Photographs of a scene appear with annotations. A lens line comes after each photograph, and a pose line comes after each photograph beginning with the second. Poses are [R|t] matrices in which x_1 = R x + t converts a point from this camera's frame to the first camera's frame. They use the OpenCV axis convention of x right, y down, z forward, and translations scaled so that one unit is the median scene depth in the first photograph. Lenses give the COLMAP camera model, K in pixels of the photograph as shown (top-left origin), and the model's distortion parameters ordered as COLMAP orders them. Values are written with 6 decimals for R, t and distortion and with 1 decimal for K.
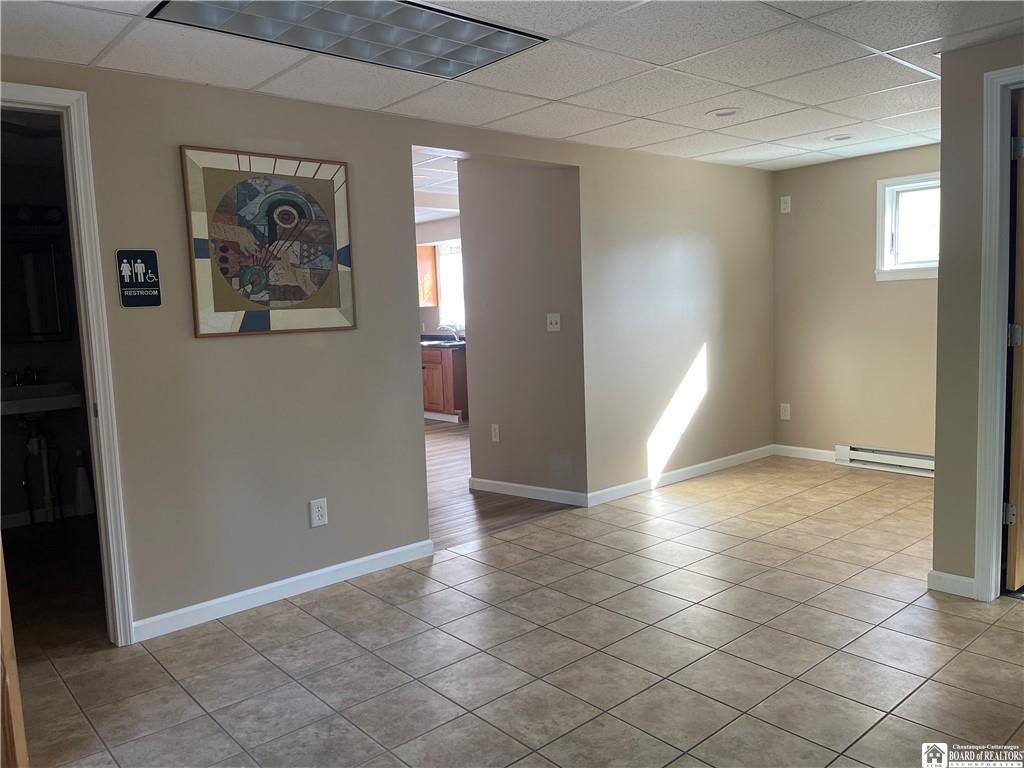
lens RADIAL K [[772.7, 0, 508.8], [0, 772.7, 386.9], [0, 0, 1]] dist [0.063222, -0.081561]
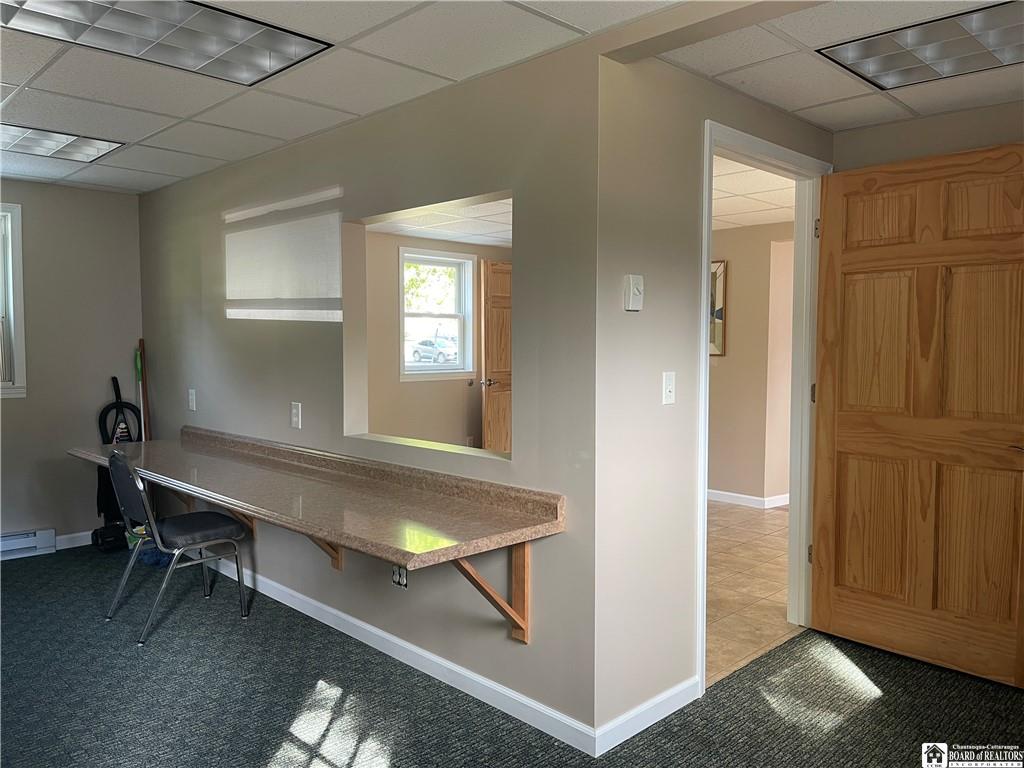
lens RADIAL K [[772.7, 0, 508.8], [0, 772.7, 386.9], [0, 0, 1]] dist [0.063222, -0.081561]
pose [[0.054554, 0.094991, -0.993982, 1.612453], [-0.107748, 0.990212, 0.088717, -0.116559], [0.992680, 0.102260, 0.064255, 0.461147]]
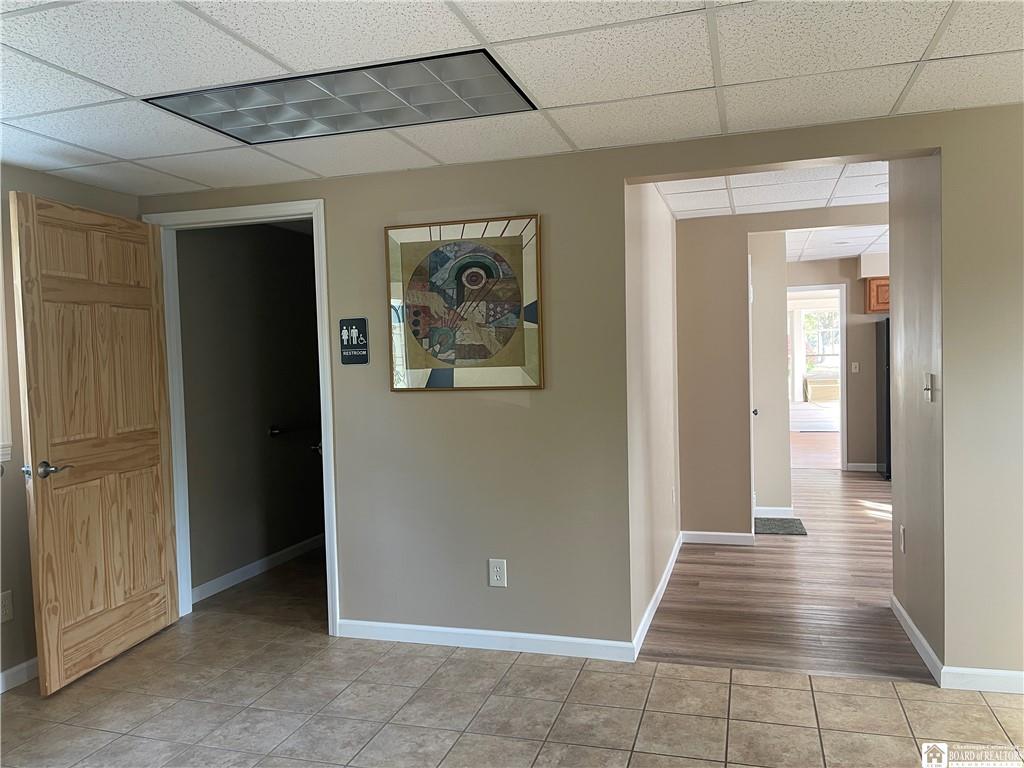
lens RADIAL K [[777.2, 0, 512.3], [0, 777.2, 389.3], [0, 0, 1]] dist [0.076340, -0.092799]
pose [[0.527775, 0.058858, -0.847342, 0.629679], [-0.080497, 0.996572, 0.019085, -0.096651], [0.845561, 0.058136, 0.530704, 0.508199]]
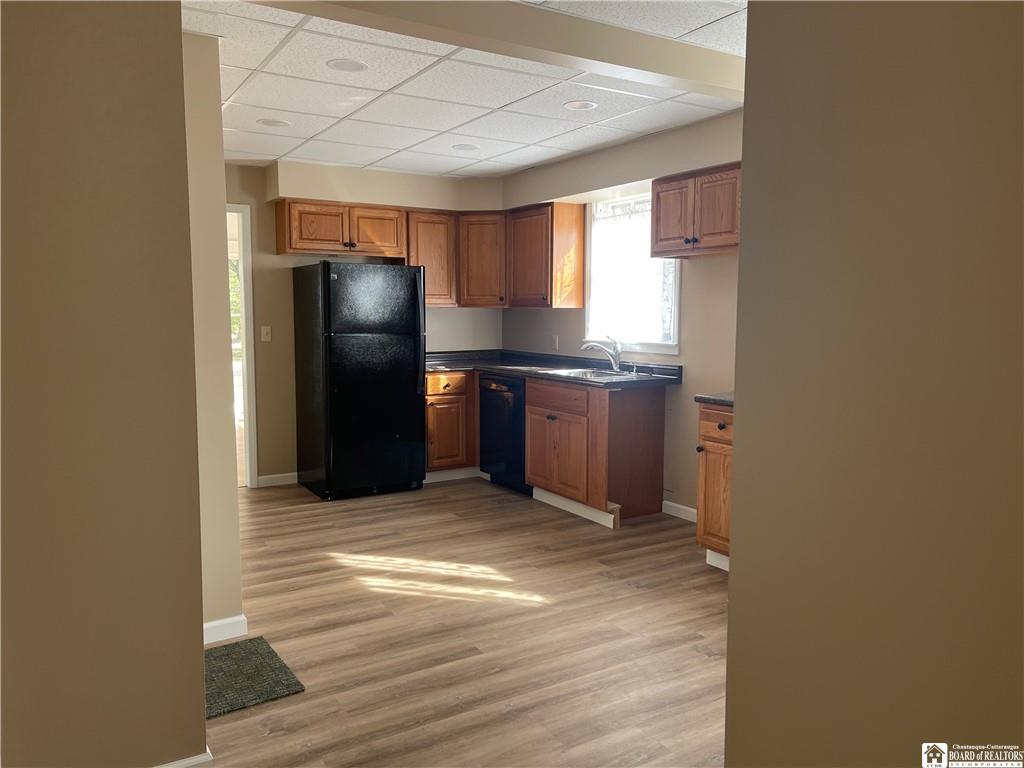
lens RADIAL K [[772.7, 0, 508.8], [0, 772.7, 386.9], [0, 0, 1]] dist [0.063222, -0.081561]
pose [[0.984782, 0.055410, -0.164727, -0.140822], [-0.056001, 0.998430, 0.001059, -0.123697], [0.164527, 0.008182, 0.986339, 1.214418]]
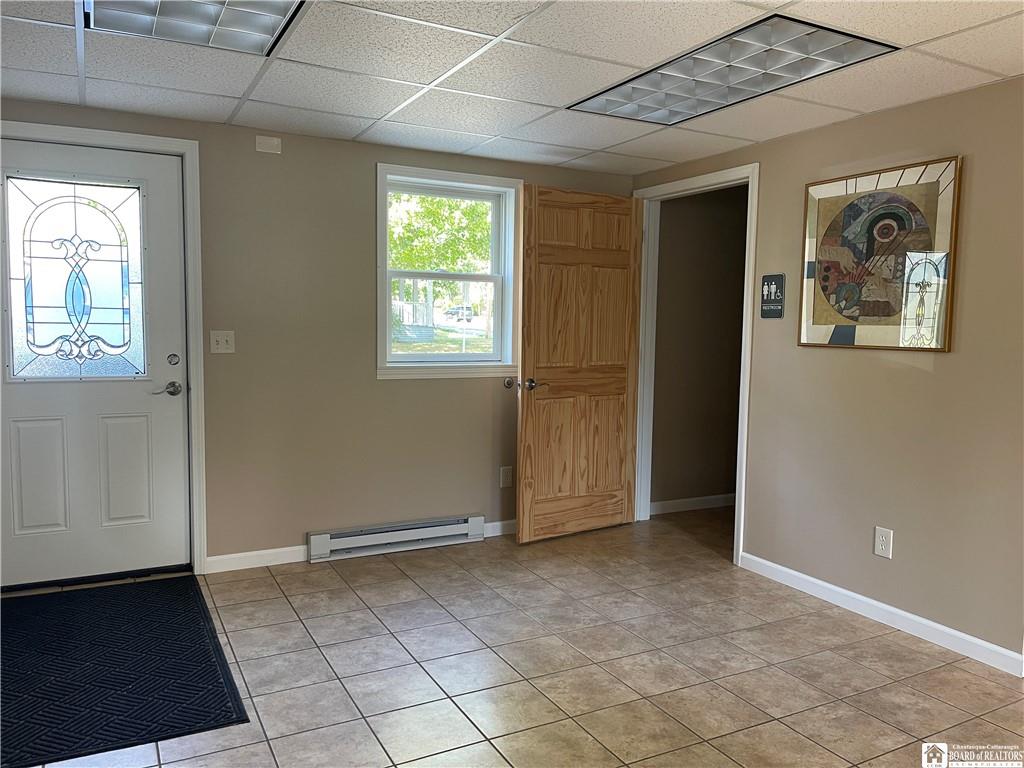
lens RADIAL K [[772.7, 0, 508.8], [0, 772.7, 386.9], [0, 0, 1]] dist [0.063222, -0.081561]
pose [[-0.232328, 0.116827, -0.965596, 0.800405], [-0.109125, 0.983361, 0.145232, -0.117999], [0.966496, 0.139112, -0.215714, 0.789154]]
